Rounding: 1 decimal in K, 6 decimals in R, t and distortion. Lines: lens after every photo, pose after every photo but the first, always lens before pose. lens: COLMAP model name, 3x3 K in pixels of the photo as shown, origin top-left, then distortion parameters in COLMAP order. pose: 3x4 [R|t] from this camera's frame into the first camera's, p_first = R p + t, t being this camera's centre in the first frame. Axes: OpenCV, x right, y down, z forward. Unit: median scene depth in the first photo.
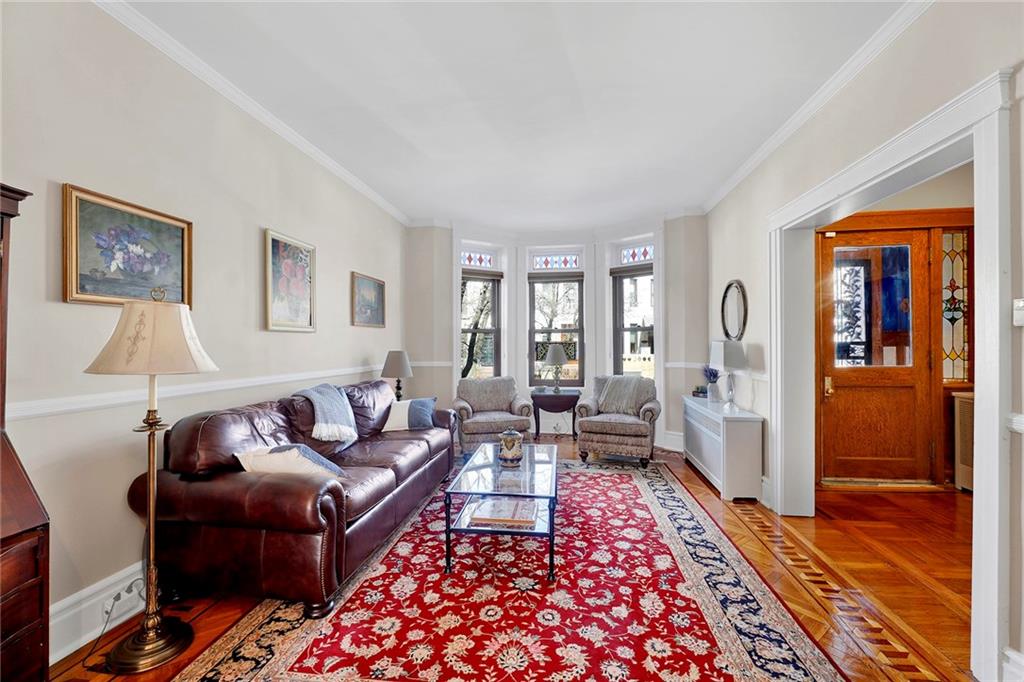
lens RADIAL K [[427.5, 0, 510.0], [0, 427.5, 342.1], [0, 0, 1]] dist [-0.002913, -0.000812]
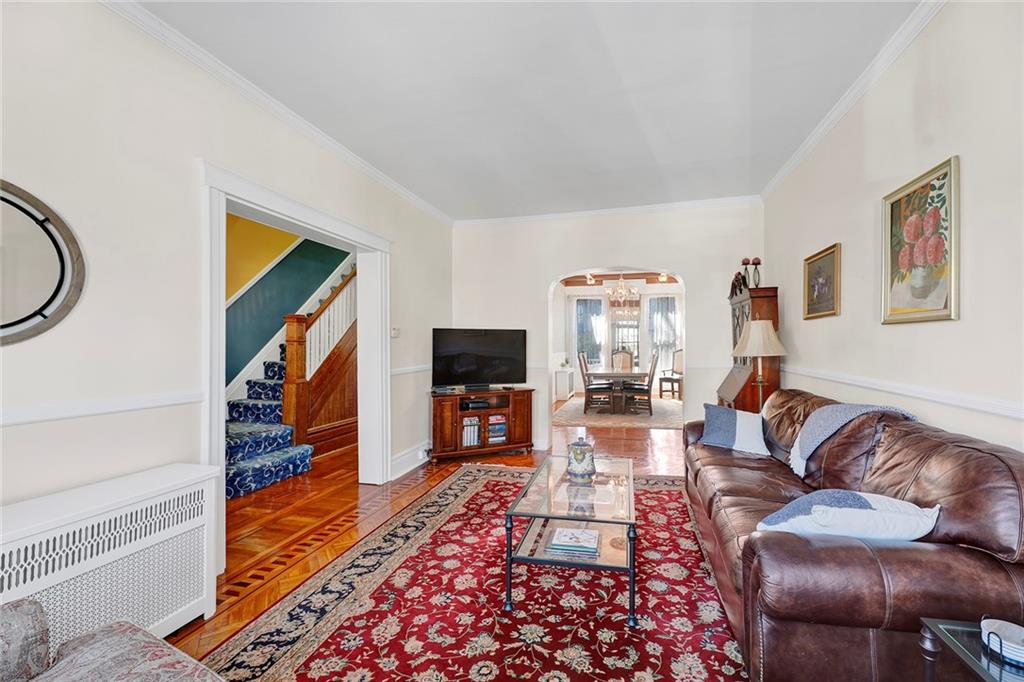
lens RADIAL K [[427.5, 0, 535.5], [0, 427.5, 340.1], [0, 0, 1]] dist [-0.002913, -0.000812]
pose [[-0.996272, 0.006265, 0.086038, 0.020644], [0.005511, 0.999944, -0.009005, 0.007167], [-0.086089, -0.008497, -0.996251, 2.113015]]
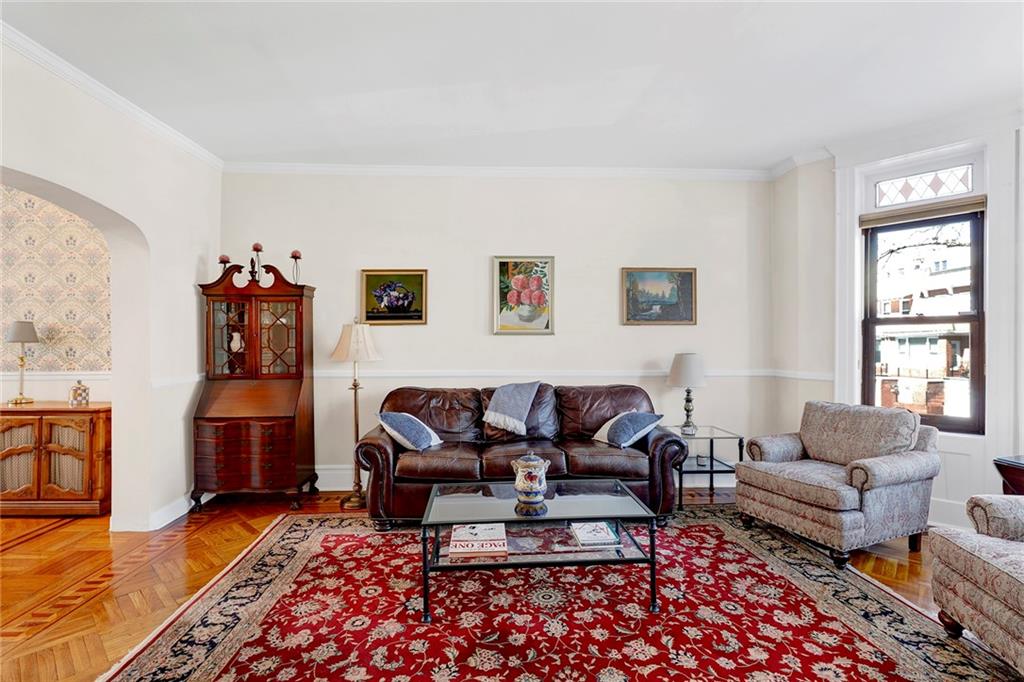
lens RADIAL K [[465.4, 0, 508.3], [0, 465.4, 344.4], [0, 0, 1]] dist [-0.001918, 0.000348]
pose [[0.176595, 0.005341, -0.984269, 0.948205], [0.005382, 0.999965, 0.006392, -0.007047], [0.984269, -0.006426, 0.176560, 0.904217]]
